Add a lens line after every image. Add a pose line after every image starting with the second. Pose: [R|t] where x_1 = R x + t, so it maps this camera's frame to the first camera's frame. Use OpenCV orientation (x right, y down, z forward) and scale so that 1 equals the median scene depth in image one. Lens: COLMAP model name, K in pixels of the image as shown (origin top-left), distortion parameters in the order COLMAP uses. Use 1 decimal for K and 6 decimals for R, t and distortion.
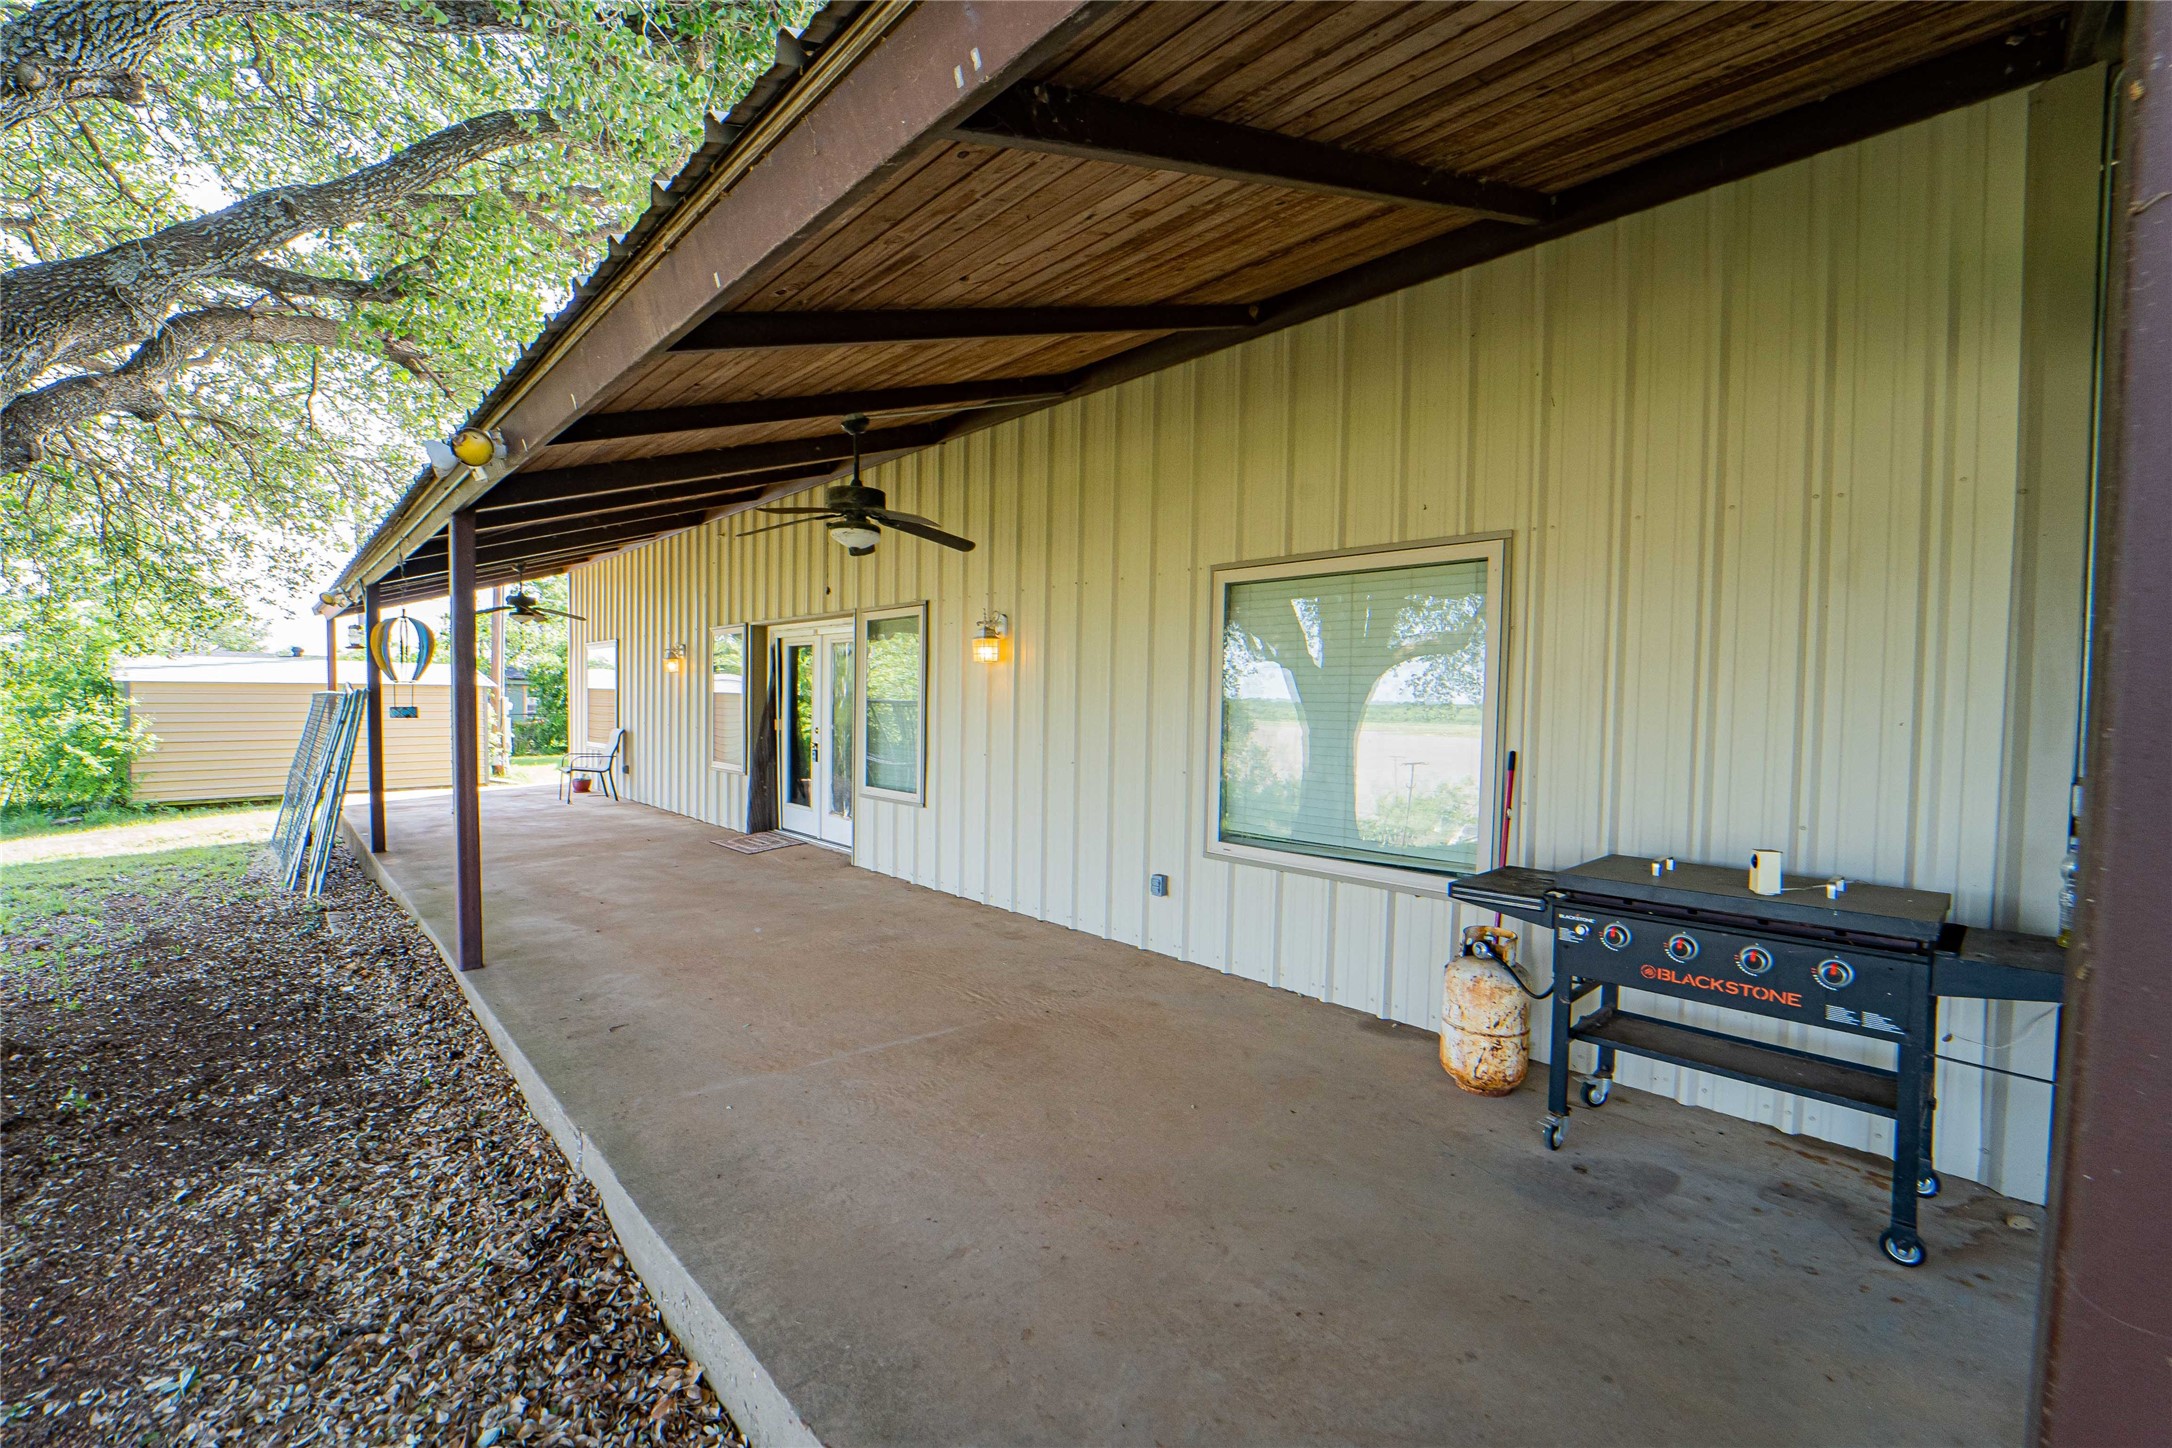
lens RADIAL K [[888.6, 0, 1089.6], [0, 888.6, 722.8], [0, 0, 1]] dist [-0.014721, -0.000781]
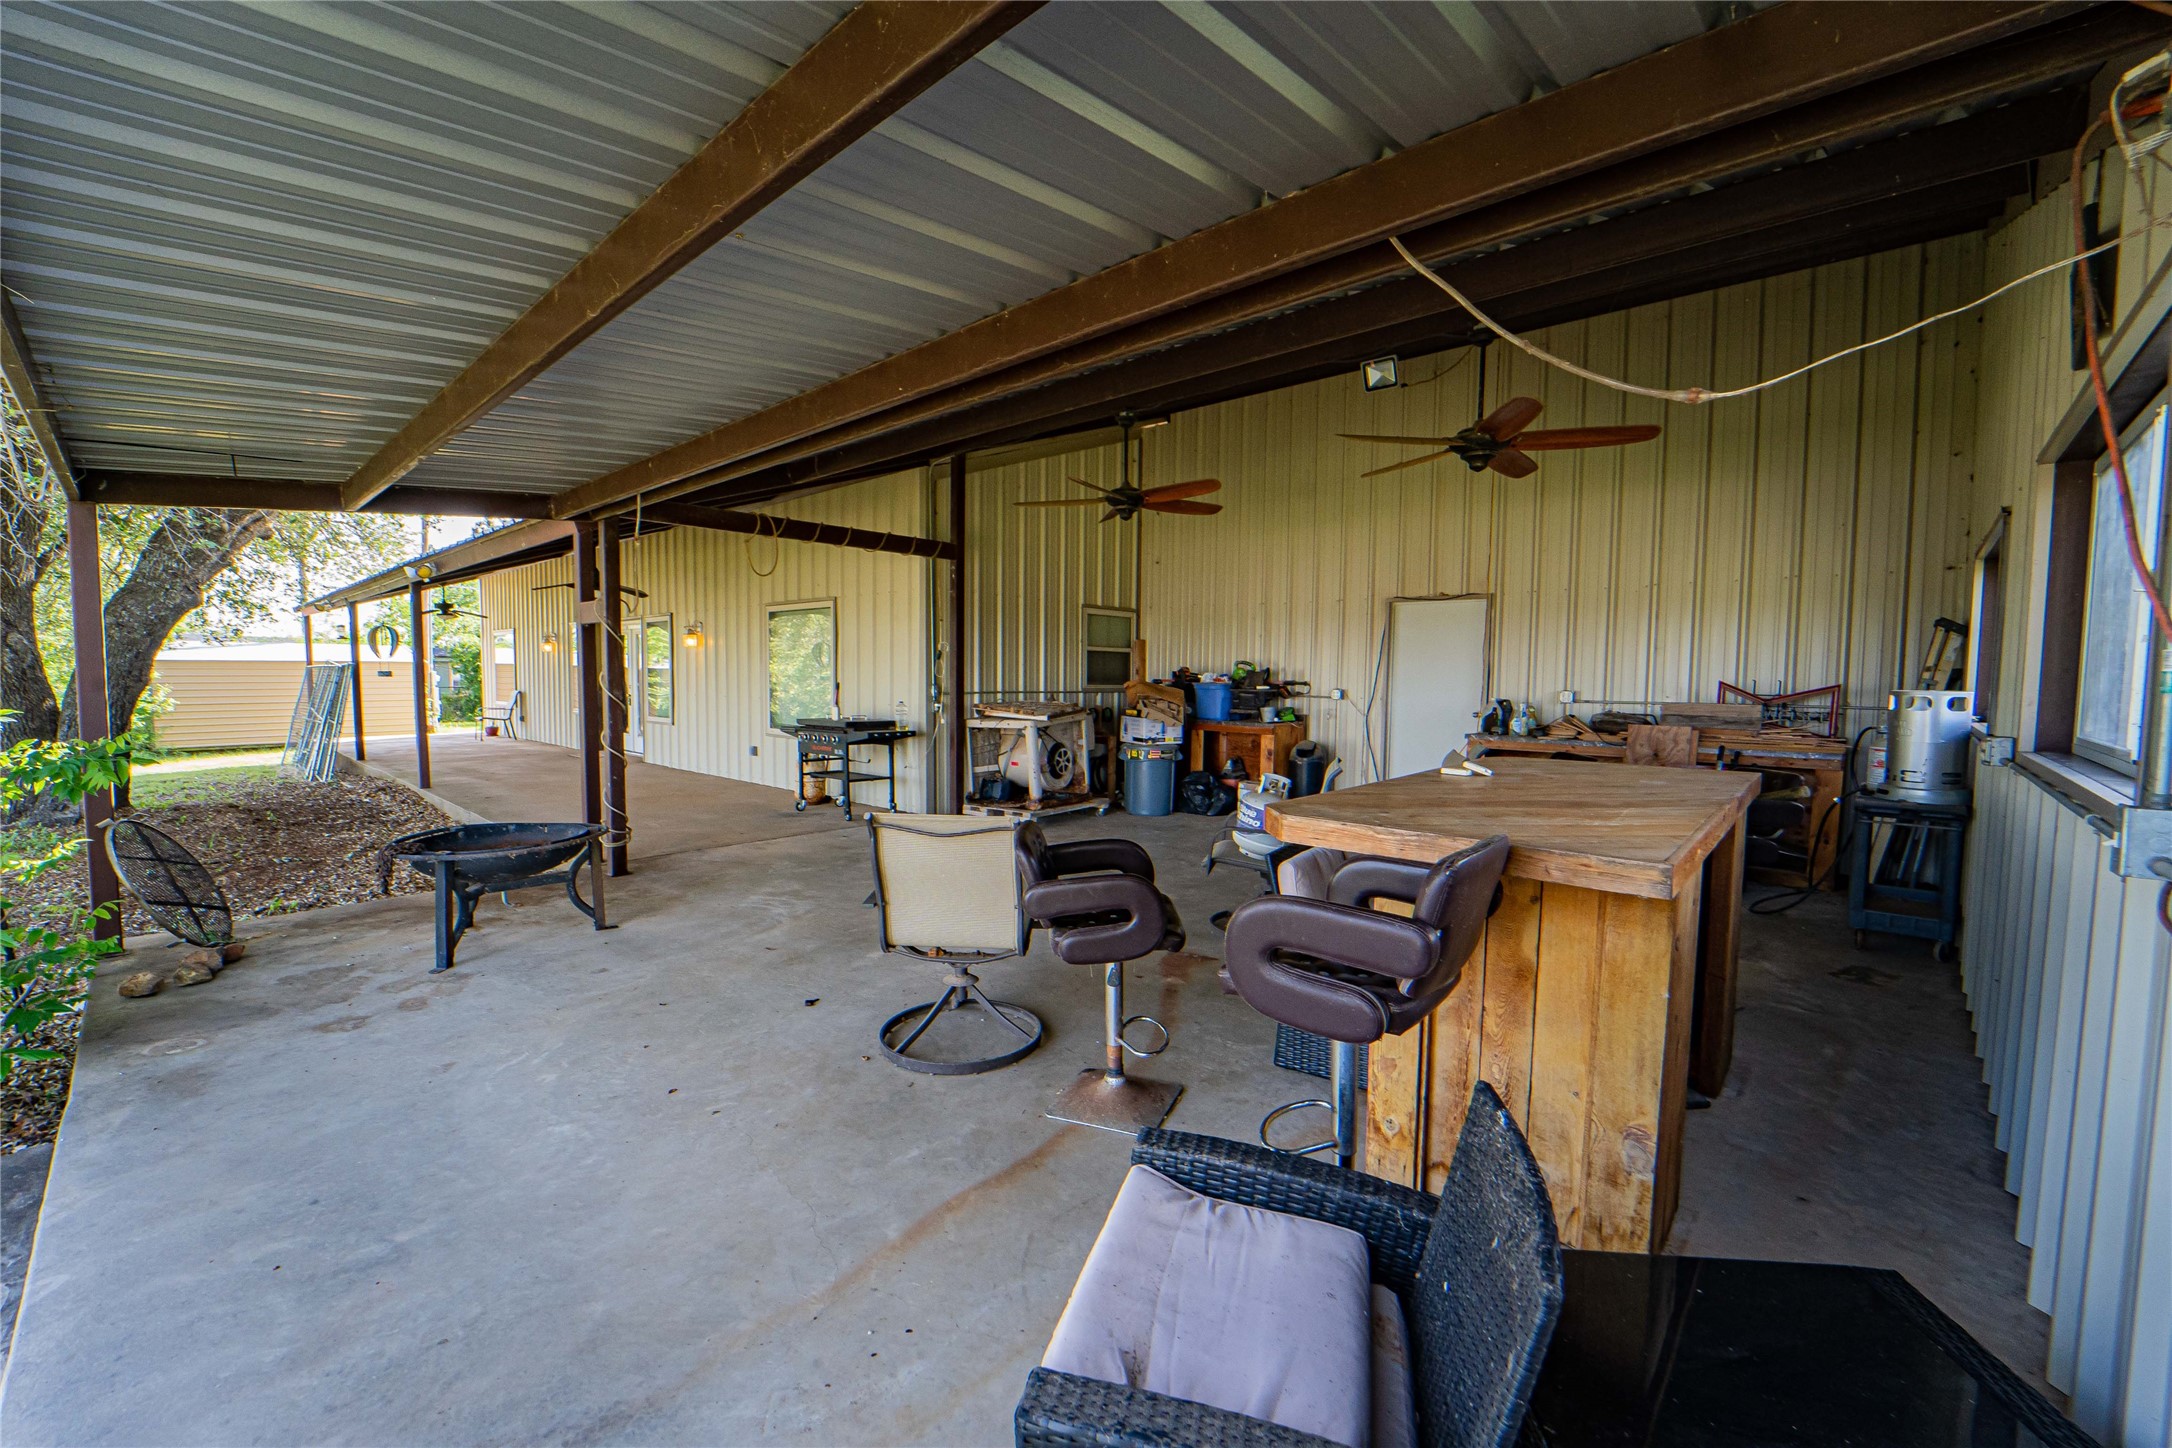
lens RADIAL K [[888.6, 0, 1083.6], [0, 888.6, 728.2], [0, 0, 1]] dist [-0.014721, -0.000781]
pose [[0.998586, -0.009938, 0.052220, 0.347603], [0.008127, 0.999362, 0.034781, 0.027680], [-0.052533, -0.034308, 0.998030, -0.537551]]
